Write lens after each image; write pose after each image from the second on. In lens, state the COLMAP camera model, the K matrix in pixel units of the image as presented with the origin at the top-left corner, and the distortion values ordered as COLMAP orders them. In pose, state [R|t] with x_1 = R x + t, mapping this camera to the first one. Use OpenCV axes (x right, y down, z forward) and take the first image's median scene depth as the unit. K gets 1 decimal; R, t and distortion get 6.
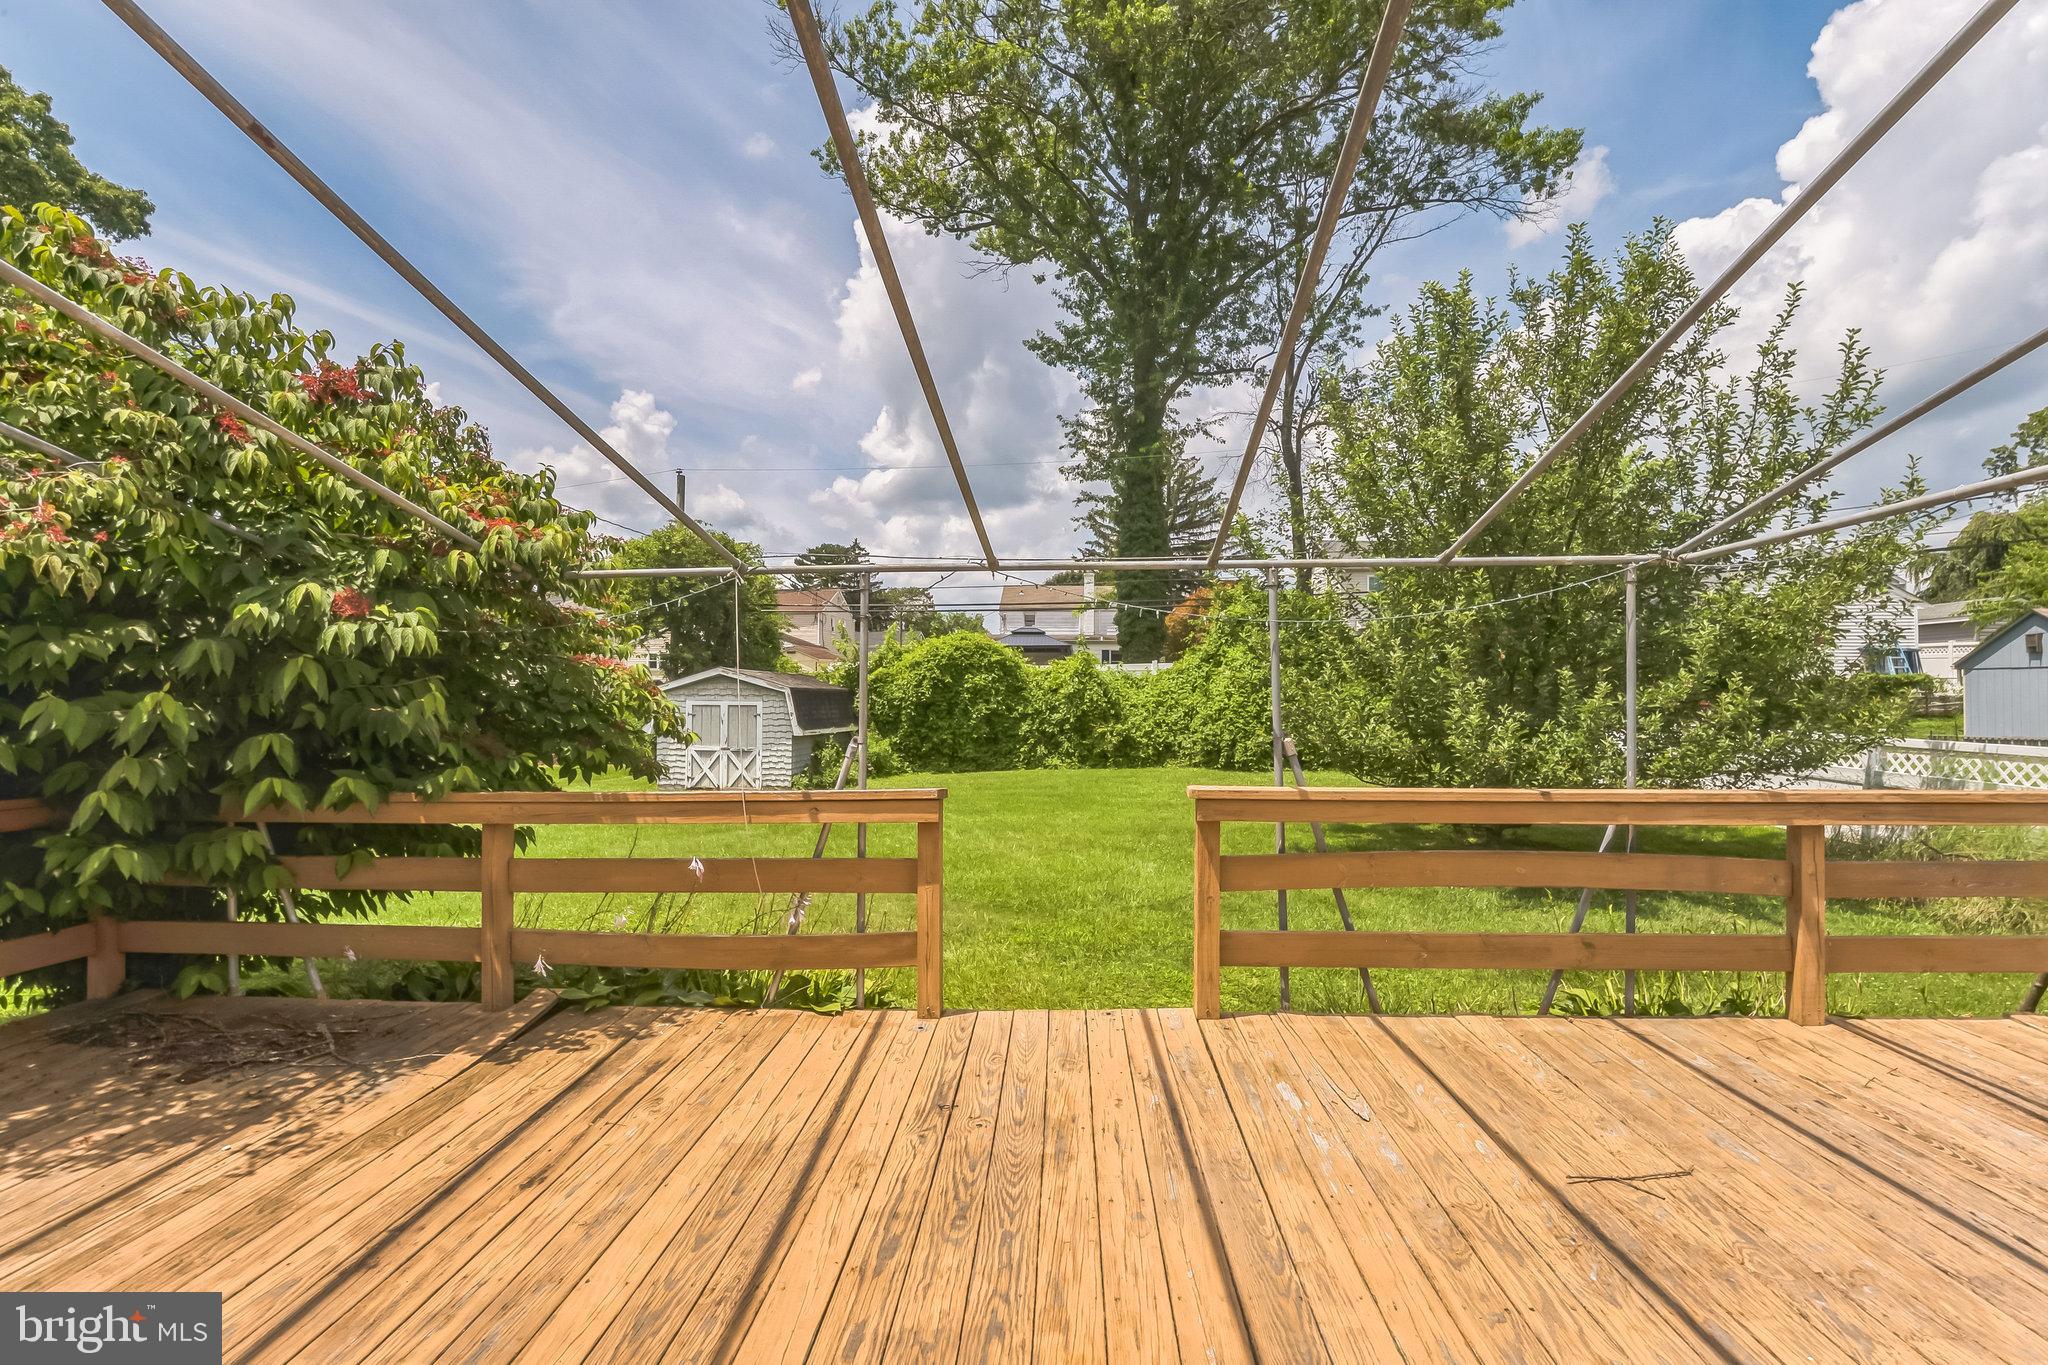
lens RADIAL K [[953.0, 0, 1024.0], [0, 953.0, 682.5], [0, 0, 1]] dist [-0.028136, -0.000058]
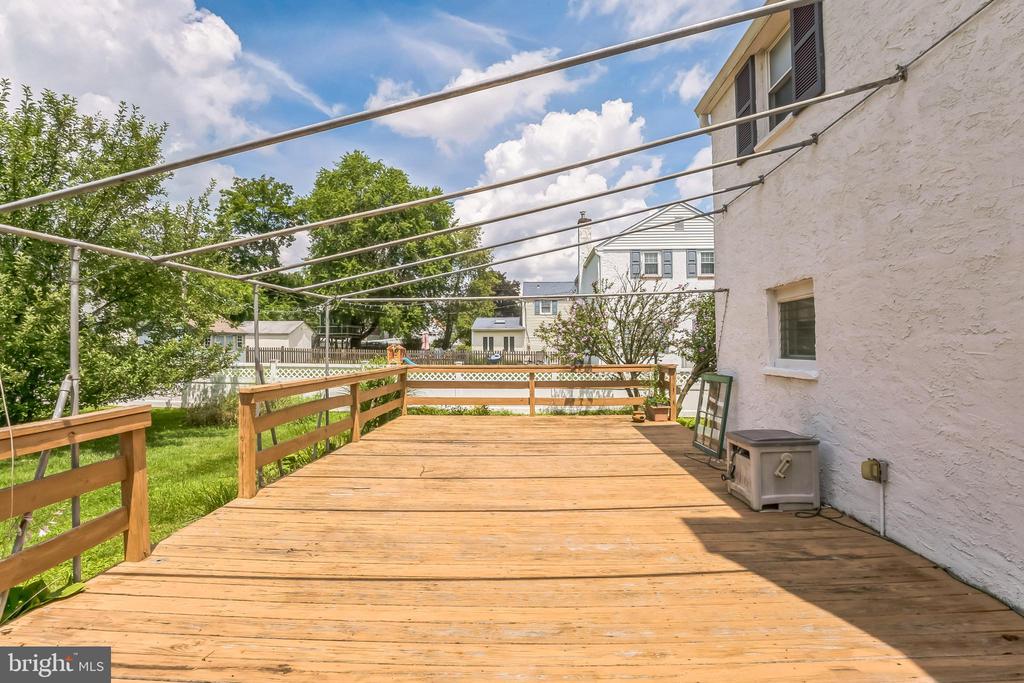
lens RADIAL K [[476.5, 0, 512.0], [0, 476.5, 341.5], [0, 0, 1]] dist [-0.028136, -0.000058]
pose [[-0.012493, 0.008255, 0.999888, -0.840524], [-0.013702, 0.999871, -0.008426, 0.009888], [-0.999828, -0.013806, -0.012378, 0.432493]]
